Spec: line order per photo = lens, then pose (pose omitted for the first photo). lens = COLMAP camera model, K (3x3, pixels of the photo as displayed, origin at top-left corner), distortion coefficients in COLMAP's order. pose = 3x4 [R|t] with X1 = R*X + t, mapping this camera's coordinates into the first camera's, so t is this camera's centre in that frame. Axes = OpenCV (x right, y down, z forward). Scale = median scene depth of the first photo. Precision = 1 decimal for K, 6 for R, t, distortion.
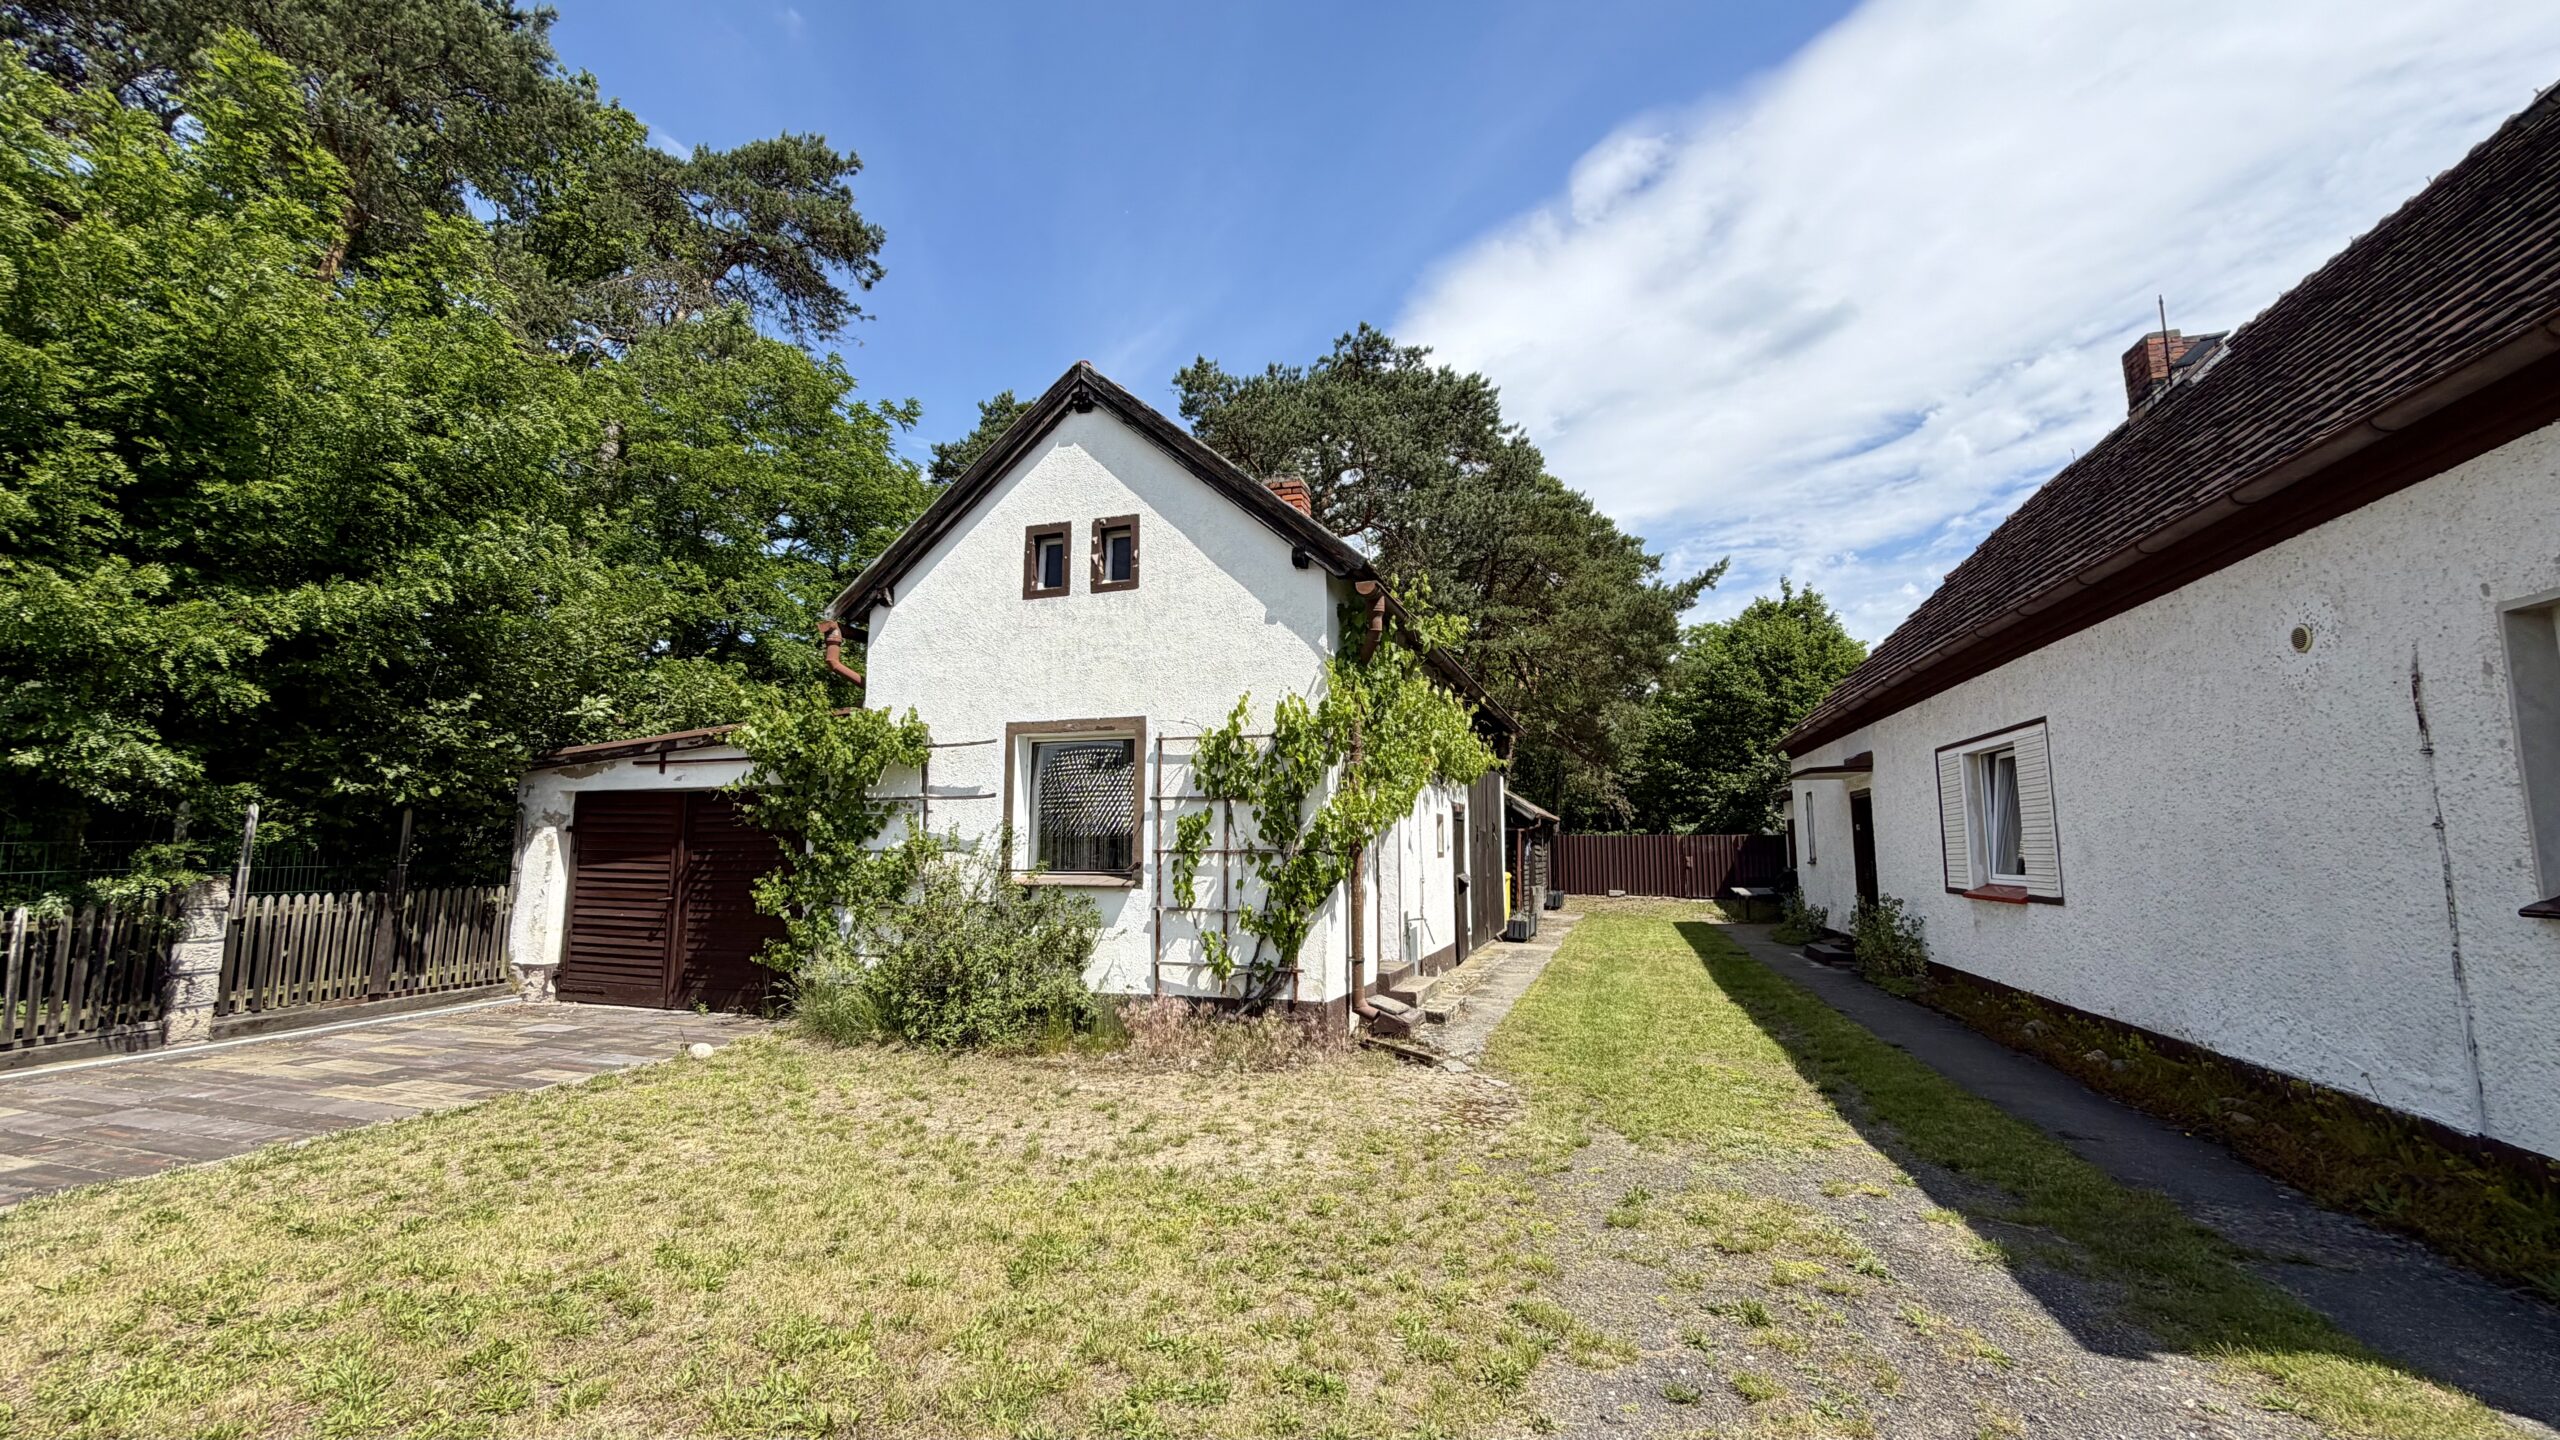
lens RADIAL K [[1026.6, 0, 1271.0], [0, 1026.6, 715.1], [0, 0, 1]] dist [-0.002901, -0.000100]
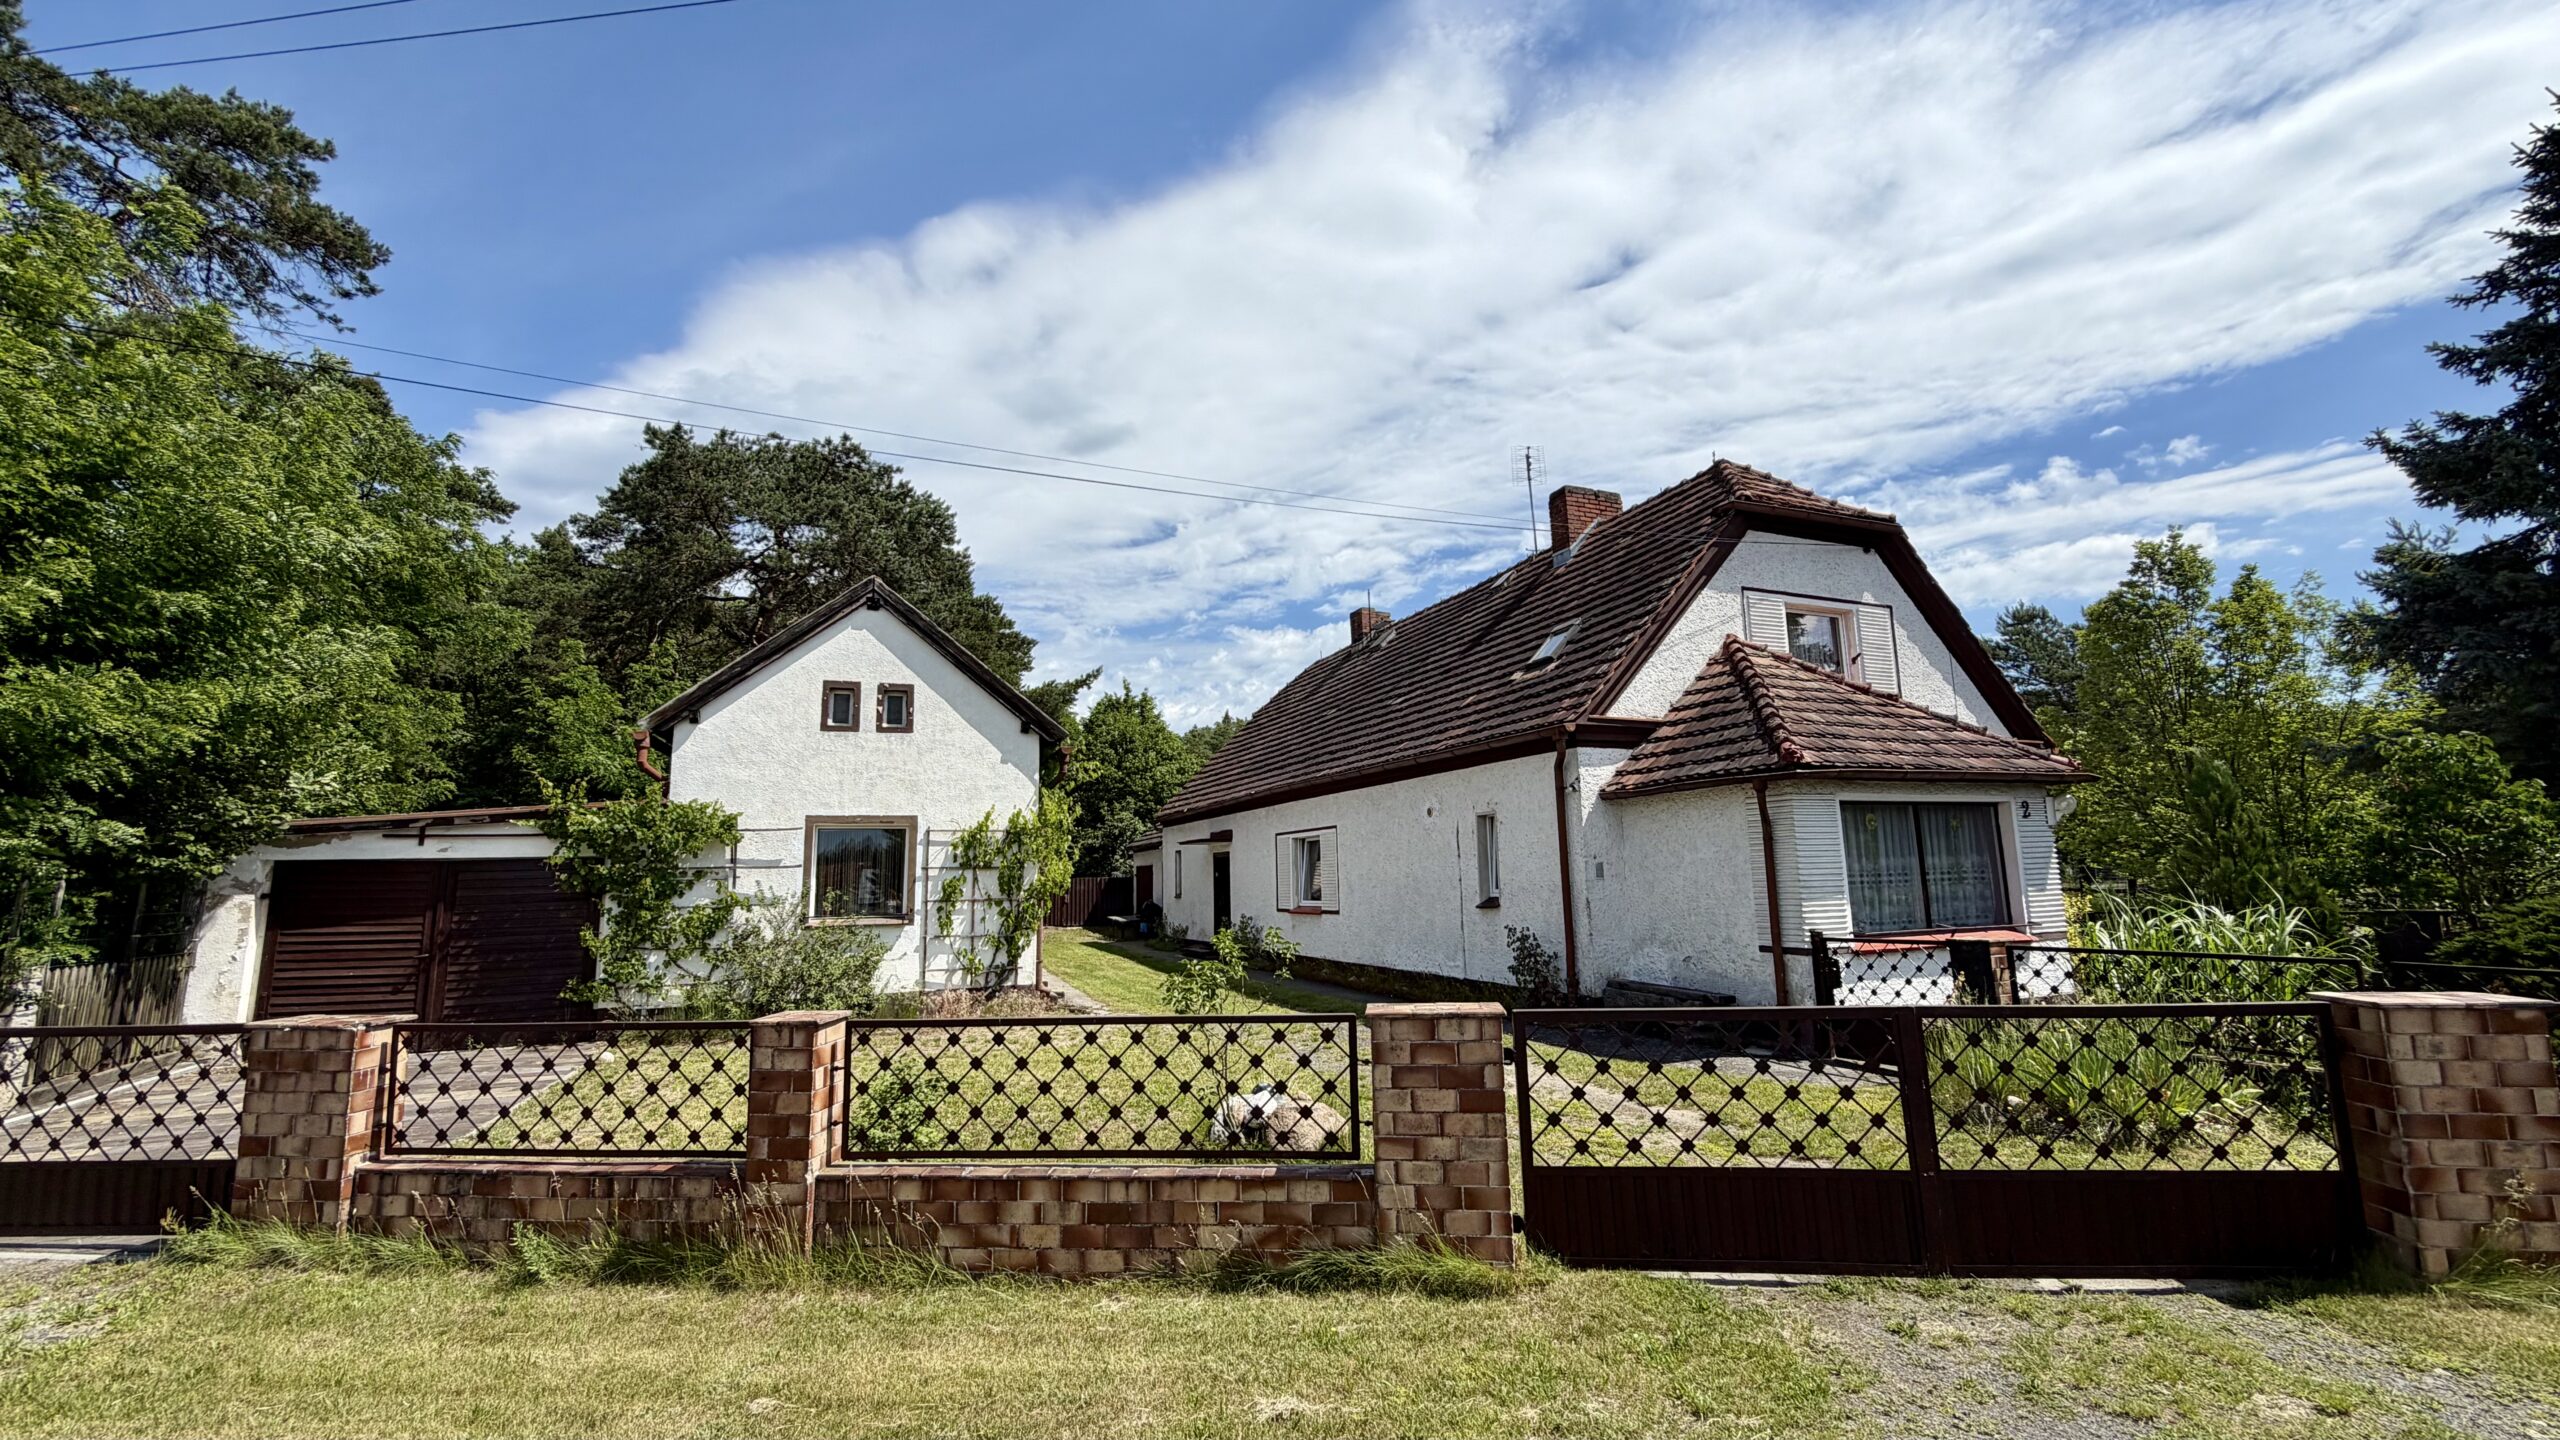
lens RADIAL K [[1016.5, 0, 1282.8], [0, 1016.5, 726.4], [0, 0, 1]] dist [-0.001041, 0.000150]
pose [[0.769690, 0.079453, 0.633454, -0.656774], [-0.063166, 0.996835, -0.048280, -0.091246], [-0.635285, -0.002852, 0.772272, -0.539513]]
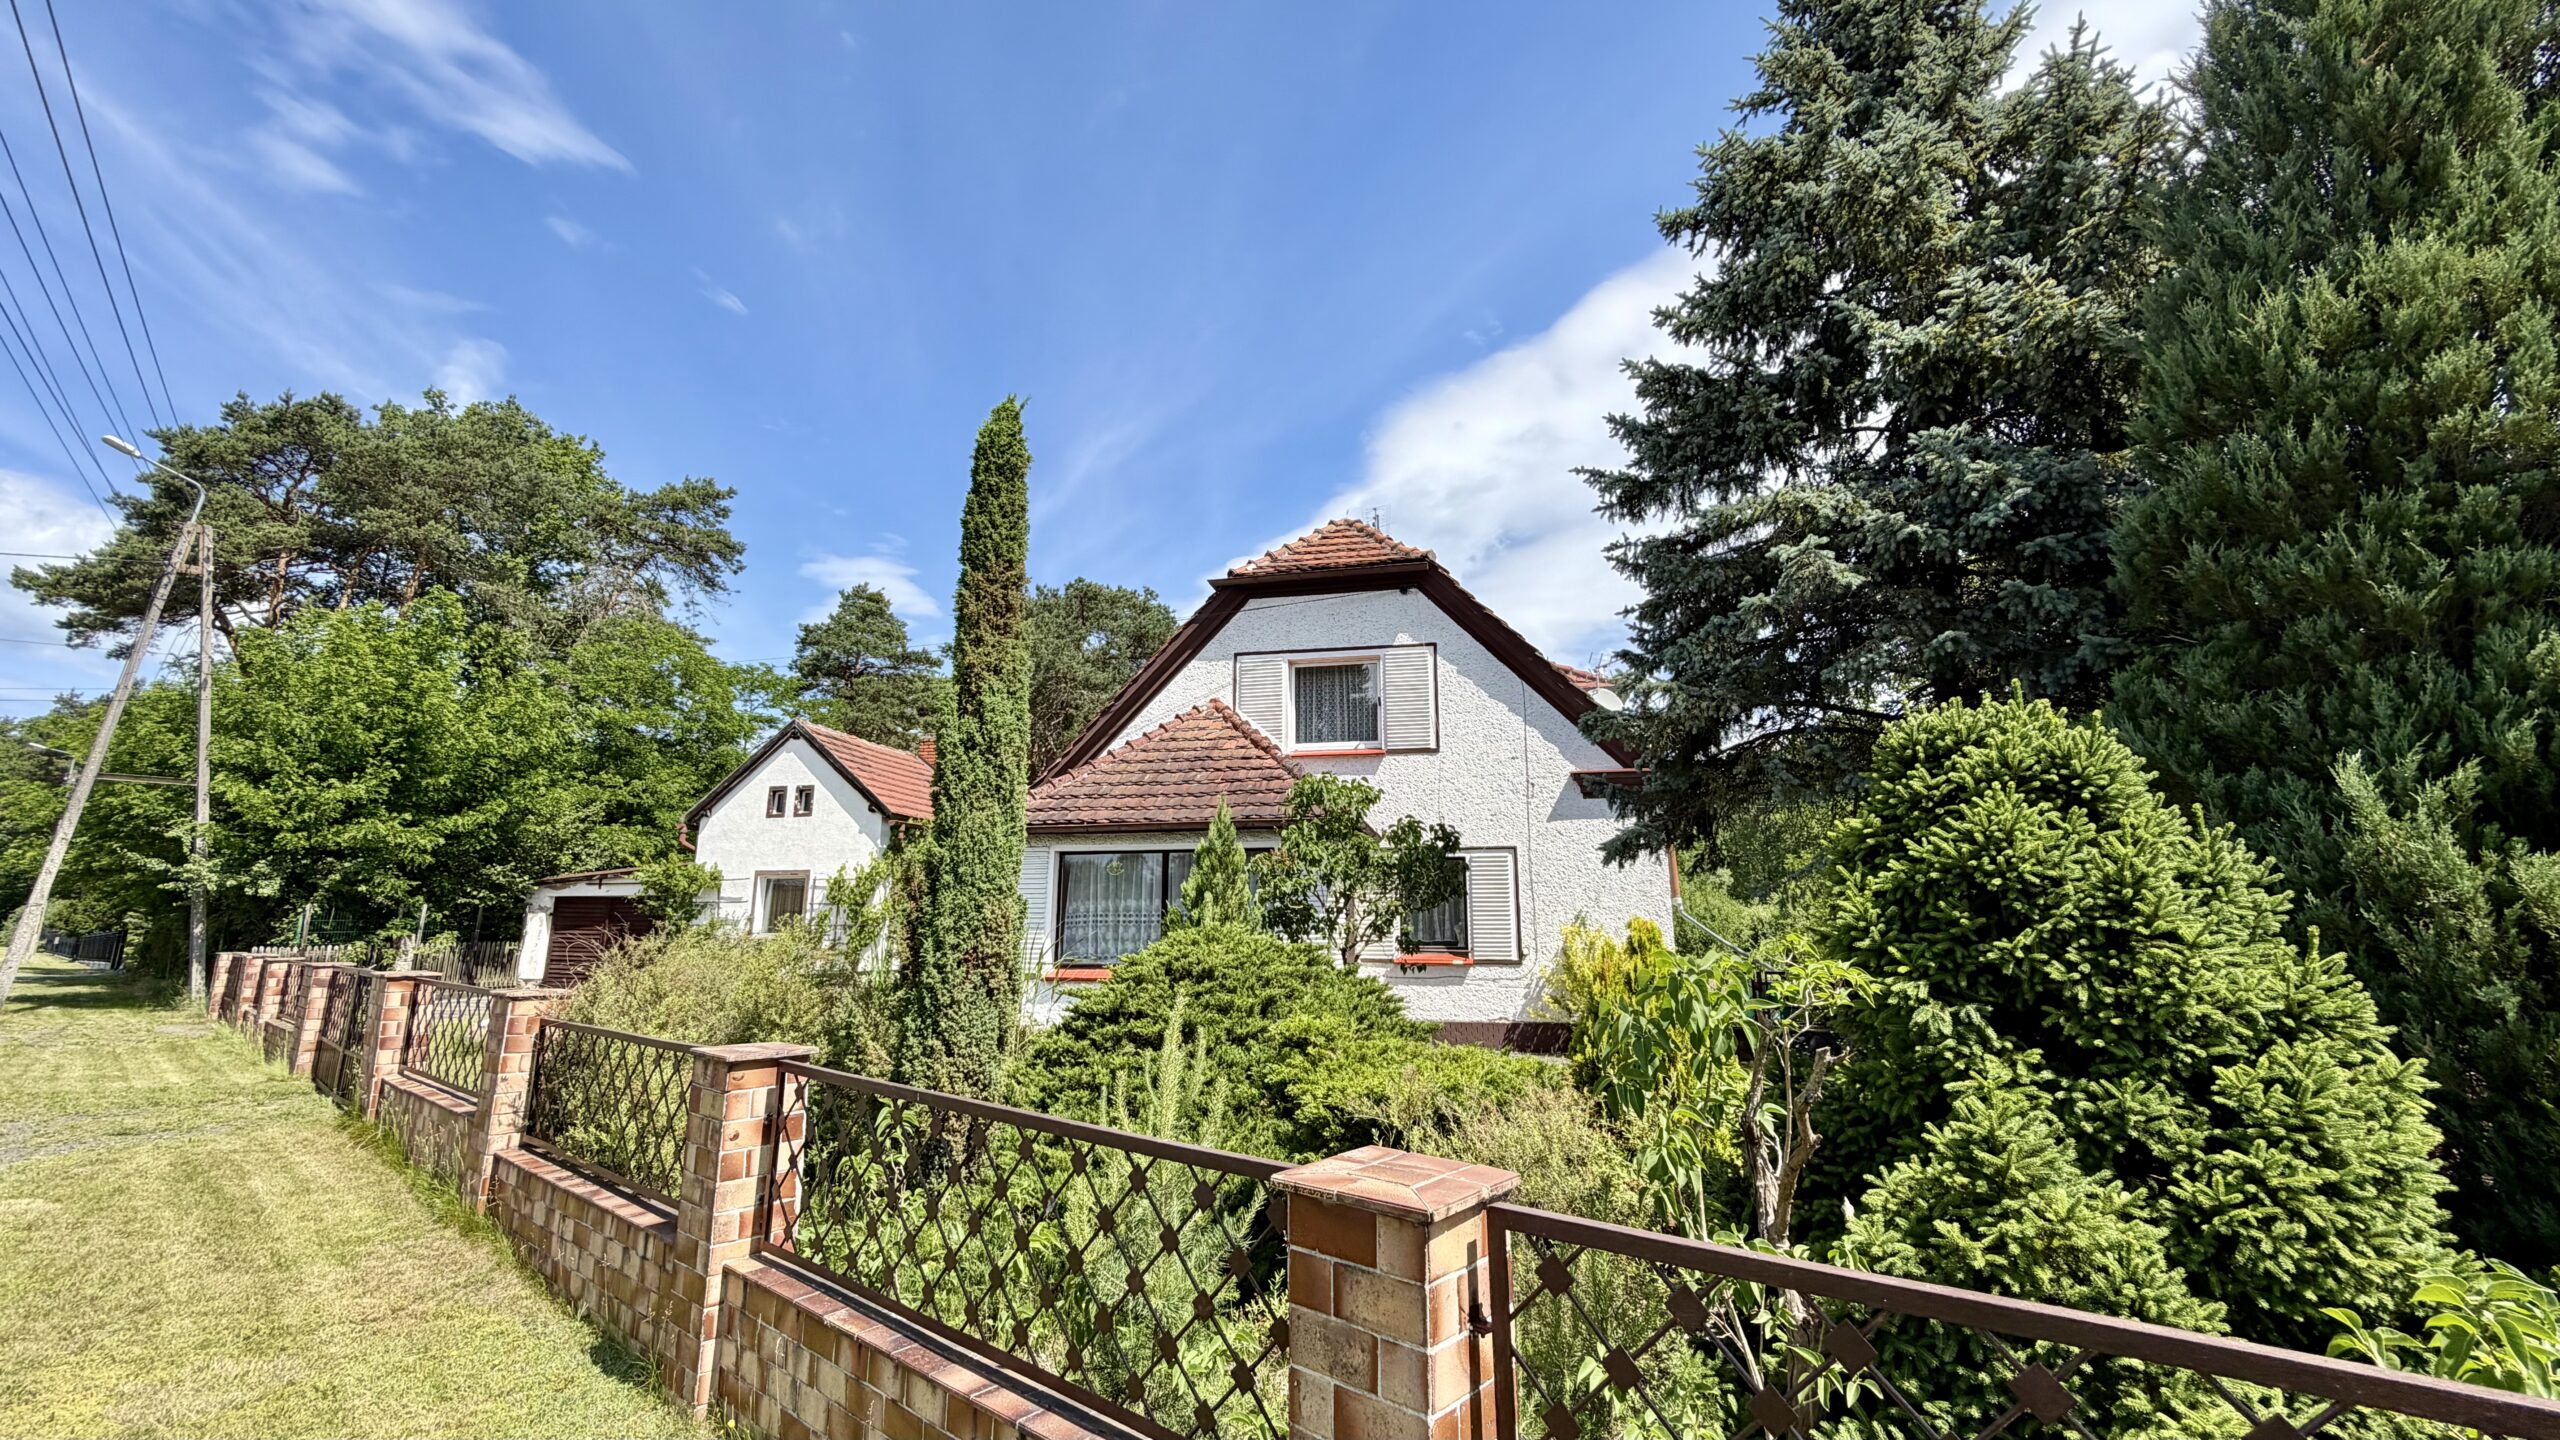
lens RADIAL K [[1016.5, 0, 1282.8], [0, 1016.5, 726.4], [0, 0, 1]] dist [-0.001041, 0.000150]
pose [[0.996516, 0.017607, 0.081524, 0.762892], [-0.012331, 0.997824, -0.064764, -0.188027], [-0.082487, 0.063534, 0.994565, -1.465101]]
